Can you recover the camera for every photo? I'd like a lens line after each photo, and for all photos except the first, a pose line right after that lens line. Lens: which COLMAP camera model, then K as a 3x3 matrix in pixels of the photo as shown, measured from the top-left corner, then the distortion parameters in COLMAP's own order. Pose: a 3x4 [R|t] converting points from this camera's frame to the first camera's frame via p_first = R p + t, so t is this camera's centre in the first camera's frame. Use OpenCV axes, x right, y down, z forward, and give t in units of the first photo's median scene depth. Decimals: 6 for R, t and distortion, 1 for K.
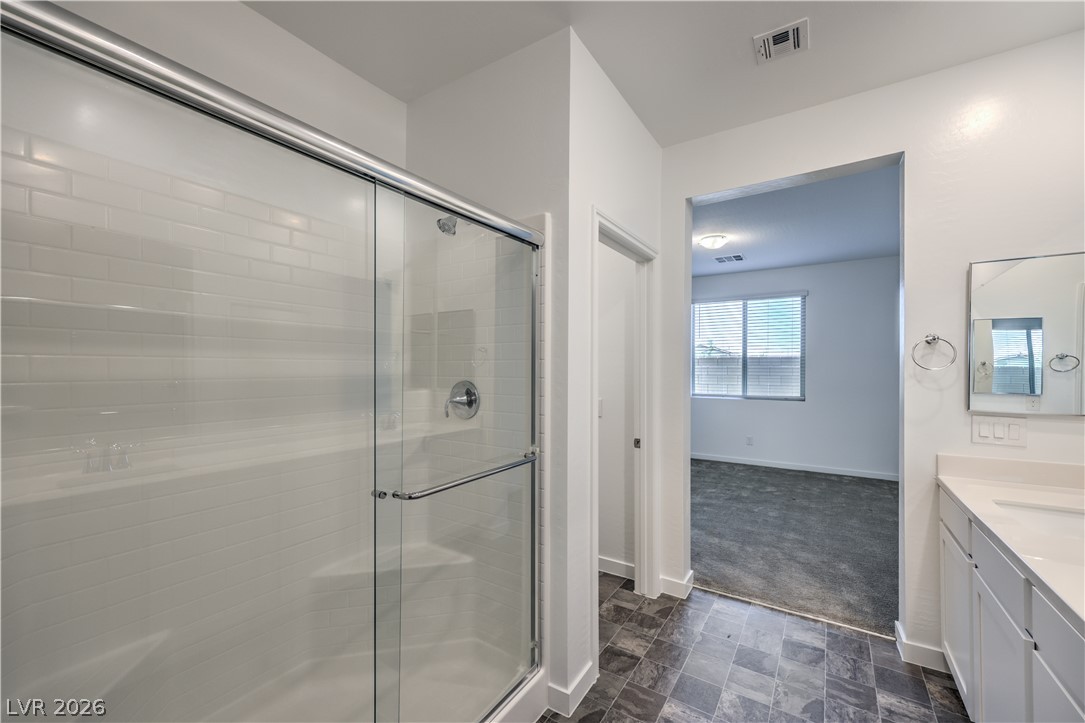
lens RADIAL K [[439.2, 0, 544.5], [0, 439.2, 364.5], [0, 0, 1]] dist [0.015648, 0.000087]
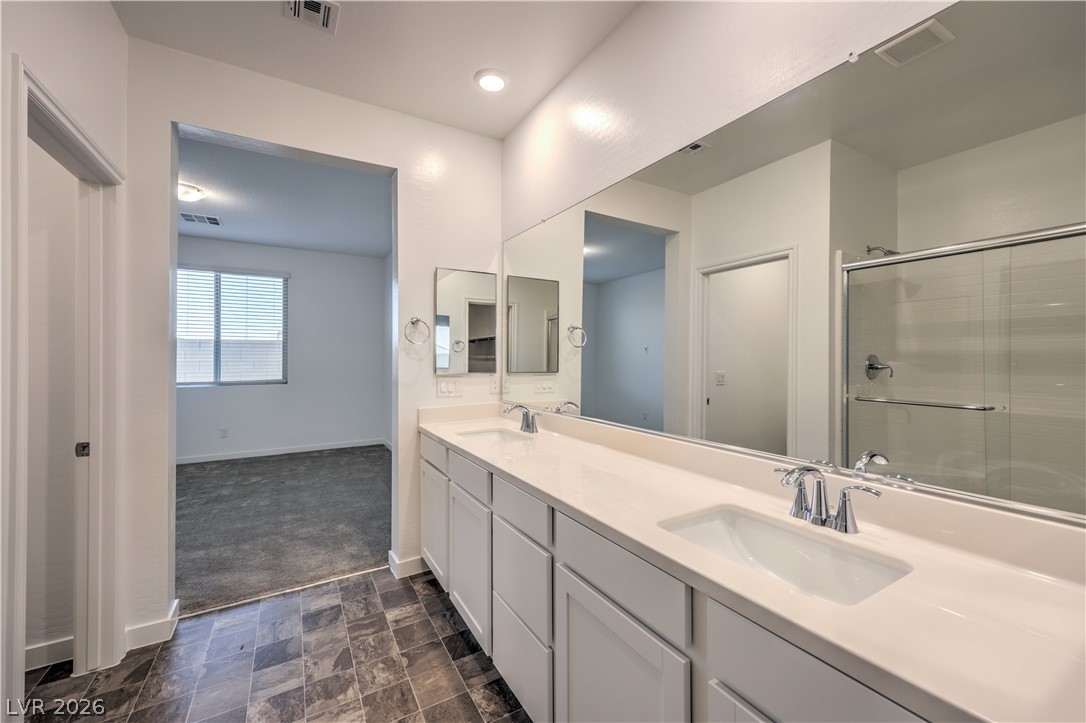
lens RADIAL K [[439.6, 0, 550.4], [0, 439.6, 349.4], [0, 0, 1]] dist [0.015648, 0.000087]
pose [[0.447411, 0.009930, 0.894273, -0.092191], [-0.003468, 0.999950, -0.009369, 0.033905], [-0.894322, 0.001091, 0.447423, 0.064314]]
